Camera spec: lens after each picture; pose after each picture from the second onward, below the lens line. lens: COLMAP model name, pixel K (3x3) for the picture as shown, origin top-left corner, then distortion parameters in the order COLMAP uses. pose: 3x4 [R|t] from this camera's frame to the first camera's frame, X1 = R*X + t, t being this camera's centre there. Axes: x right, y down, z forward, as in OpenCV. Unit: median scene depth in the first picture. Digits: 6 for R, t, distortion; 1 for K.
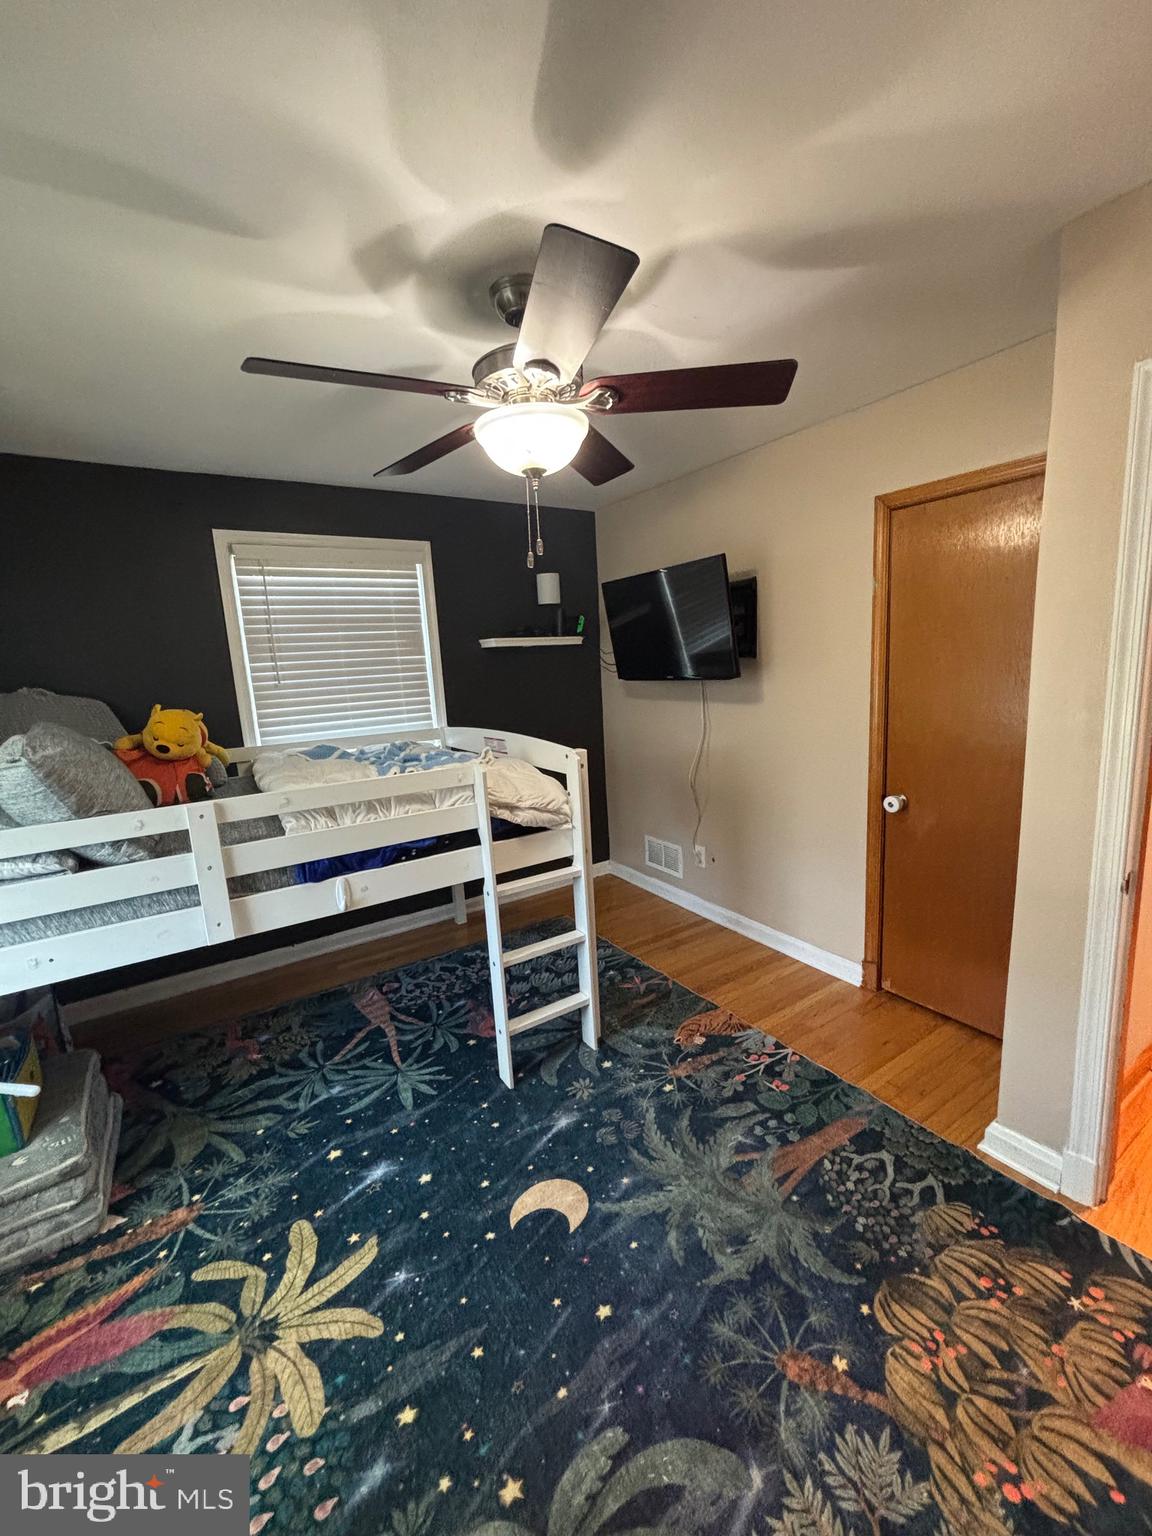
lens RADIAL K [[624.4, 0, 576.0], [0, 624.4, 768.0], [0, 0, 1]] dist [-0.001007, 0.003752]
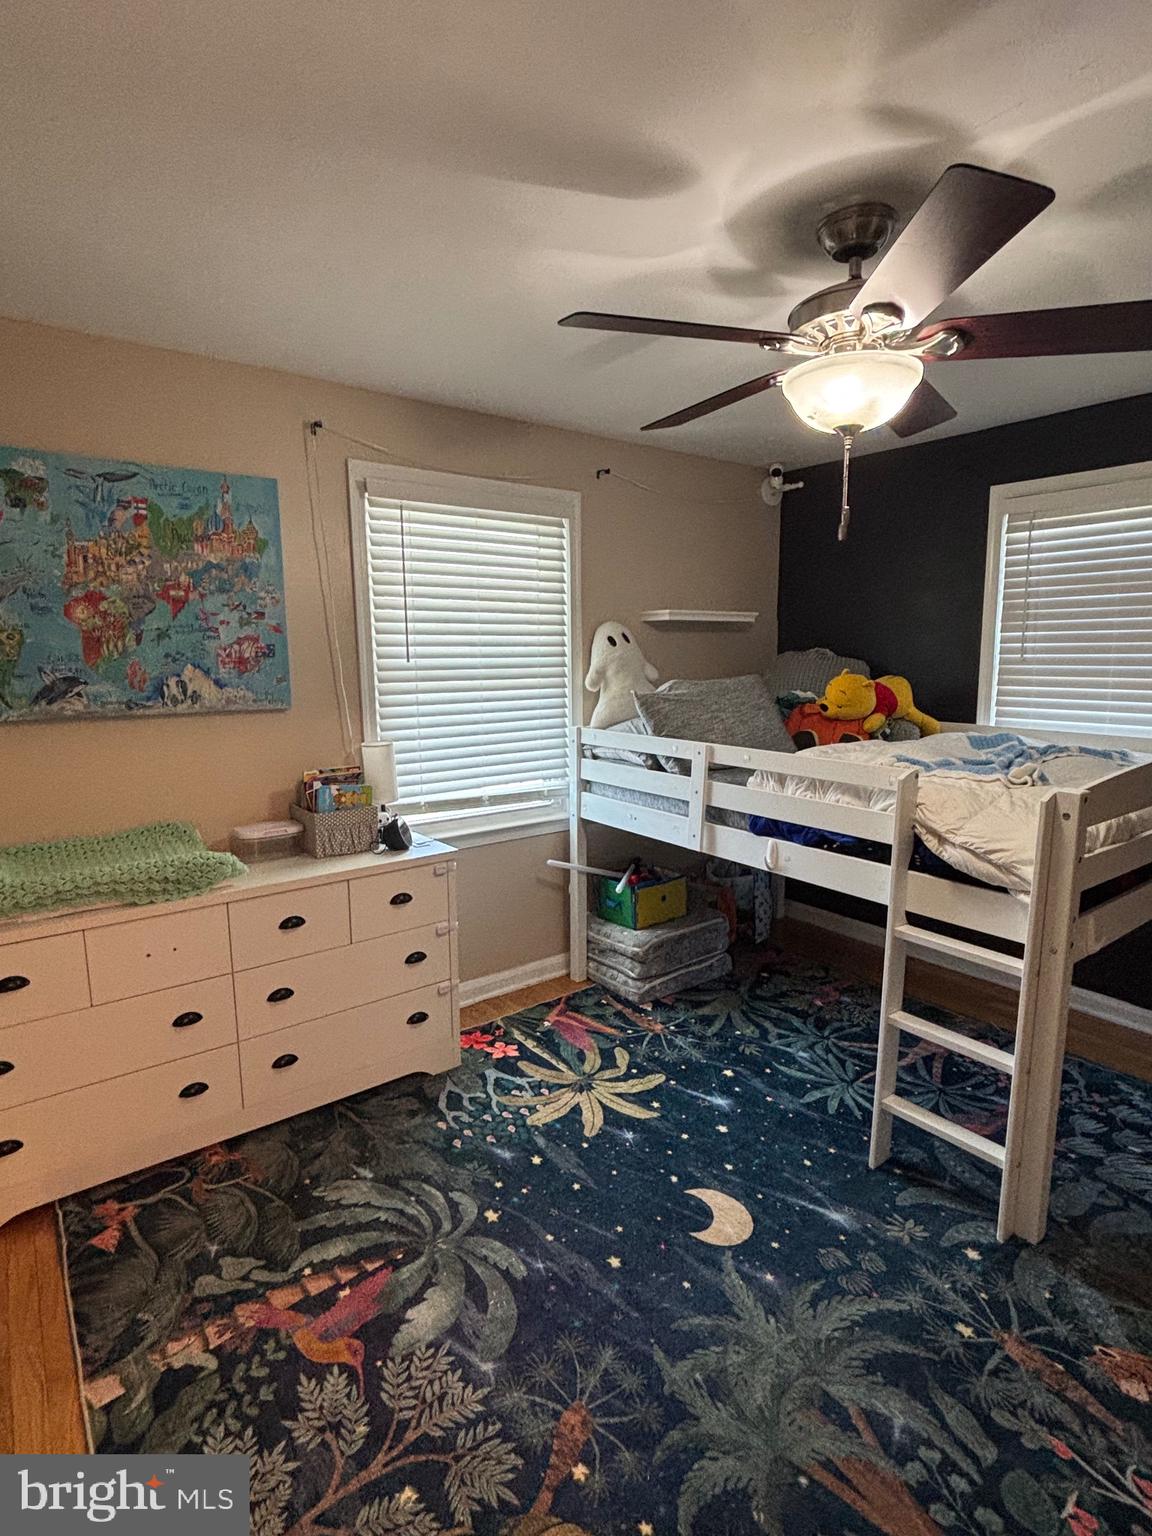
lens RADIAL K [[792.7, 0, 582.3], [0, 792.7, 771.7], [0, 0, 1]] dist [0.002446, 0.000729]
pose [[0.076462, 0.206222, -0.975513, 1.022080], [-0.171203, 0.966562, 0.190911, -0.160602], [0.982264, 0.152413, 0.109211, 0.576756]]
